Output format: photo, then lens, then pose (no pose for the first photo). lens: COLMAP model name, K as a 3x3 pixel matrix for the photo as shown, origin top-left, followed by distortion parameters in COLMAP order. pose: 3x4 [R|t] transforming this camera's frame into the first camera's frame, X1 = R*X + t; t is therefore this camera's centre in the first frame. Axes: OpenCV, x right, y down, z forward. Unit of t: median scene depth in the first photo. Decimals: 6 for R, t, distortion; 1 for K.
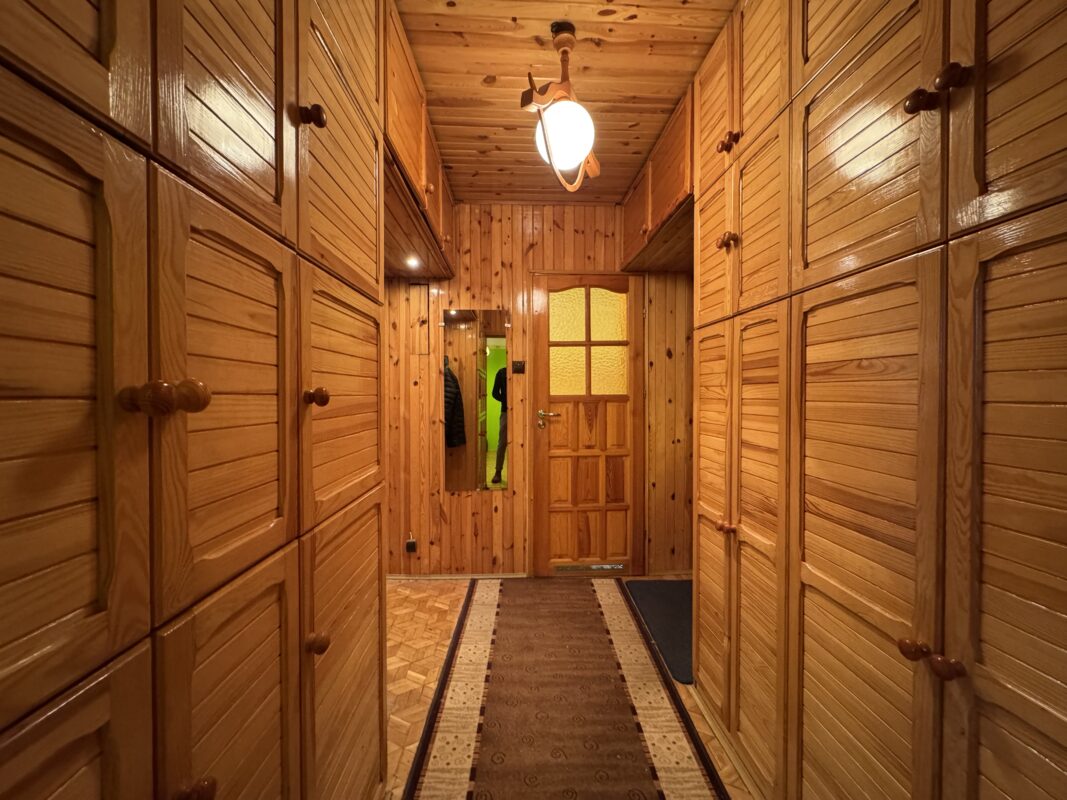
lens RADIAL K [[431.0, 0, 533.5], [0, 431.0, 398.5], [0, 0, 1]] dist [-0.000319, -0.000054]
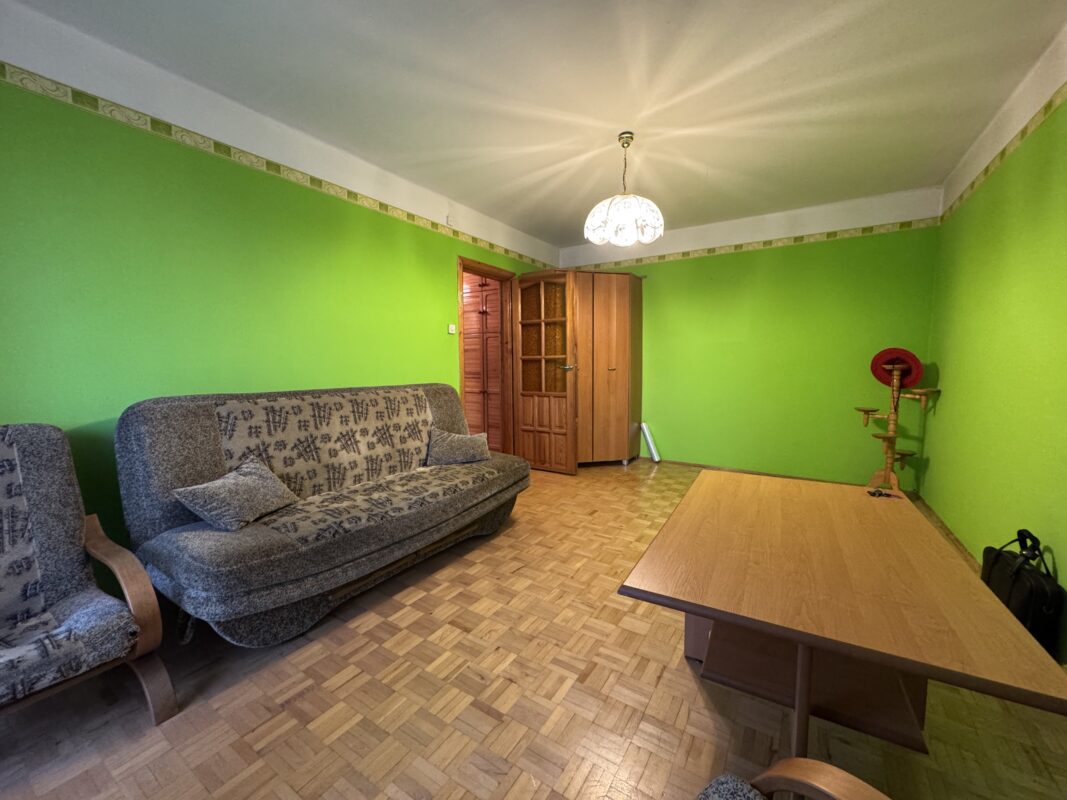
lens RADIAL K [[431.0, 0, 533.6], [0, 431.0, 402.2], [0, 0, 1]] dist [-0.000319, -0.000054]
pose [[0.563075, -0.081535, 0.822374, -4.081846], [0.014194, 0.995928, 0.089024, 0.142163], [-0.826284, -0.038454, 0.561939, -3.371320]]
